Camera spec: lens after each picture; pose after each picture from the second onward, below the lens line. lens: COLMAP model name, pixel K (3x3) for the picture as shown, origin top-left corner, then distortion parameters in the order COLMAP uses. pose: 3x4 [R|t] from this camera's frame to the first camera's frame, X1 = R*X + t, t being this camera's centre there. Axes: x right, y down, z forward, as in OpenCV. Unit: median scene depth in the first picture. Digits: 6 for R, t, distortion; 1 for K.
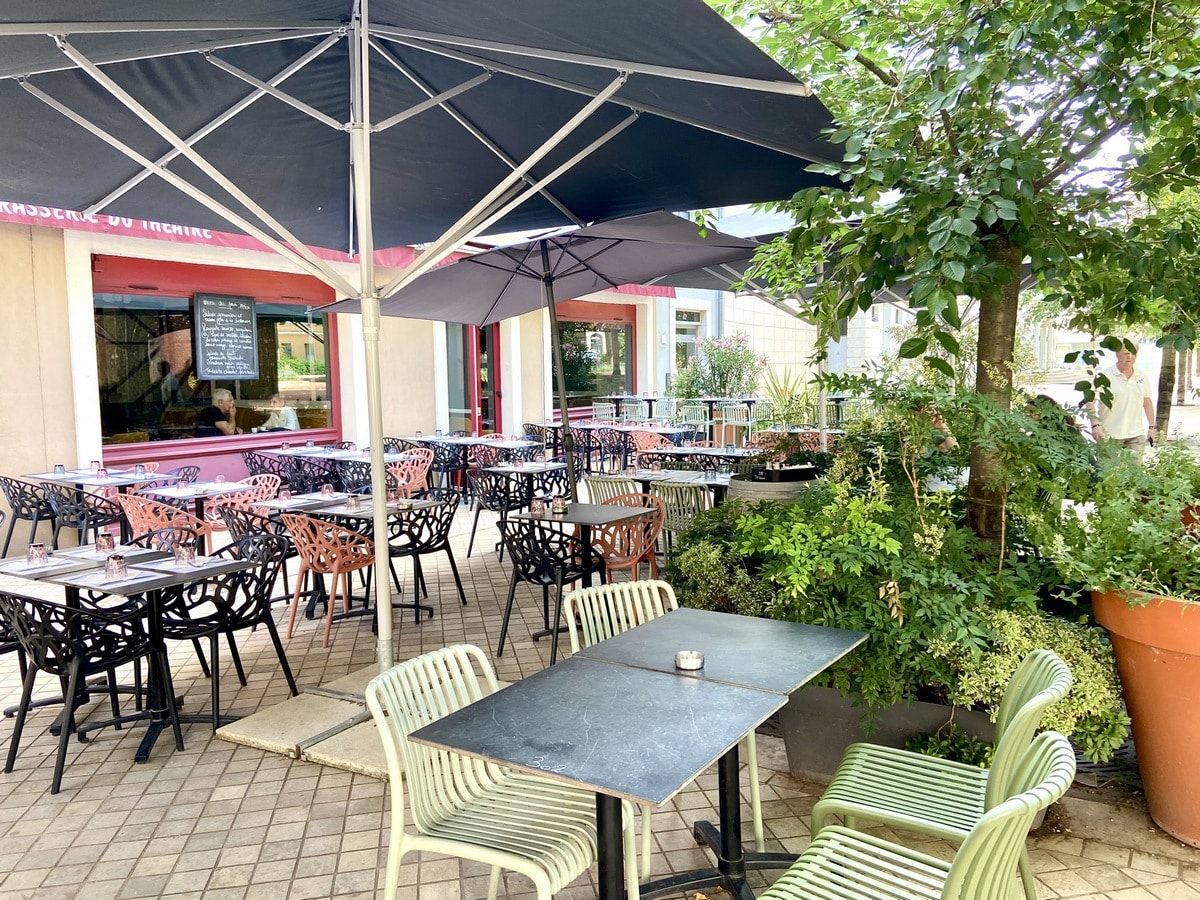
lens RADIAL K [[904.7, 0, 594.5], [0, 904.7, 447.1], [0, 0, 1]] dist [0.130093, -0.165506]
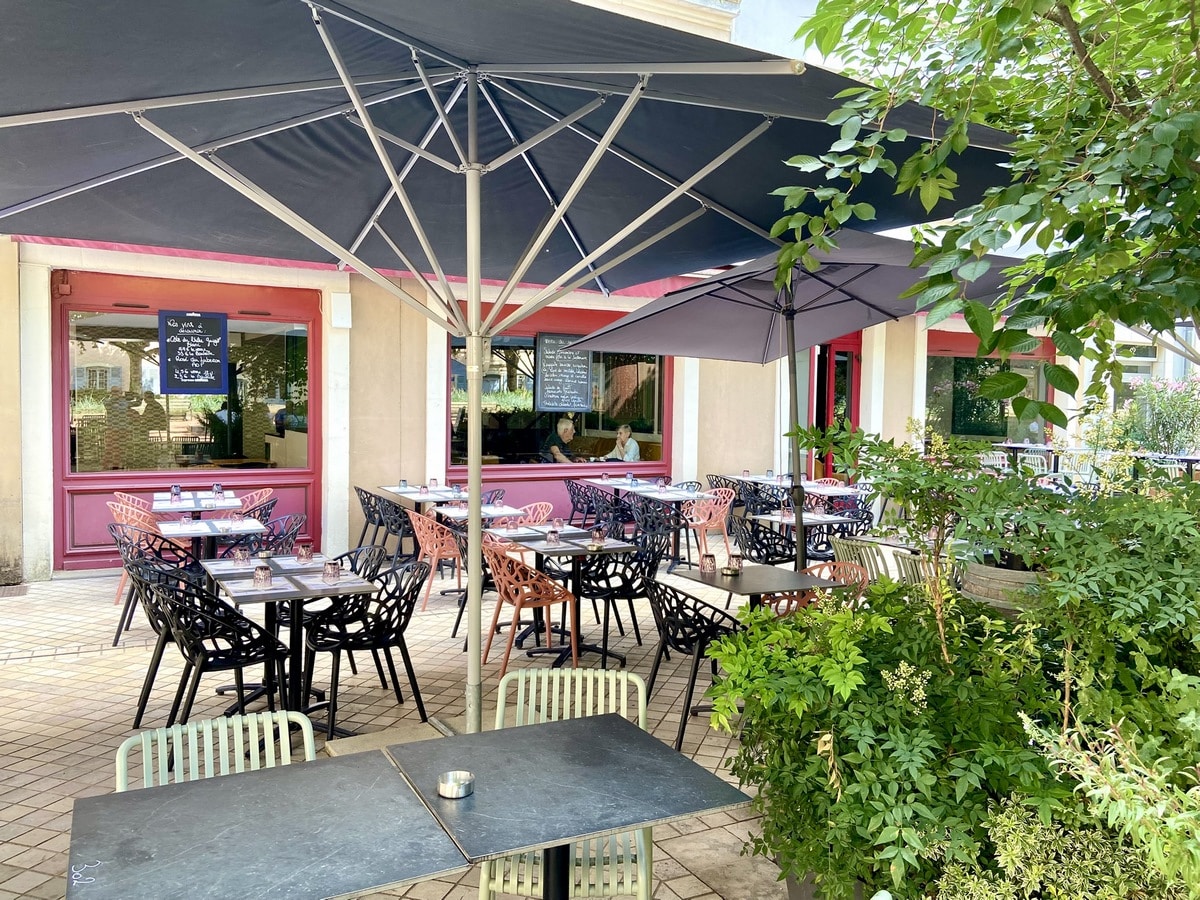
lens RADIAL K [[904.7, 0, 594.5], [0, 904.7, 447.1], [0, 0, 1]] dist [0.130093, -0.165506]
pose [[0.876789, 0.053745, -0.477863, 0.218545], [-0.071372, 0.997273, -0.018791, -0.021340], [0.475550, 0.050582, 0.878233, 0.123639]]
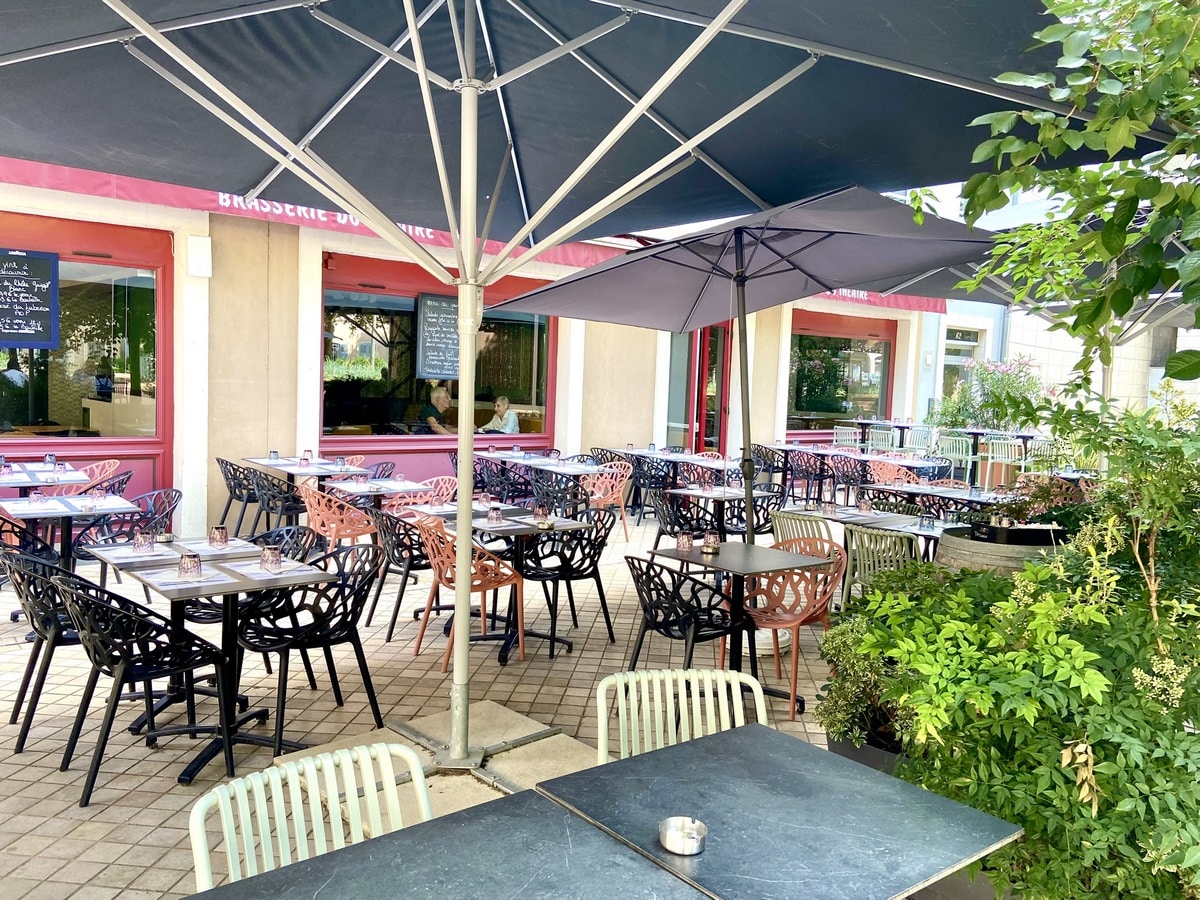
lens RADIAL K [[904.7, 0, 594.5], [0, 904.7, 447.1], [0, 0, 1]] dist [0.130093, -0.165506]
pose [[0.954777, 0.073531, -0.288087, 0.078193], [-0.078405, 0.996907, -0.005399, -0.009813], [0.286799, 0.027742, 0.957589, 0.136100]]
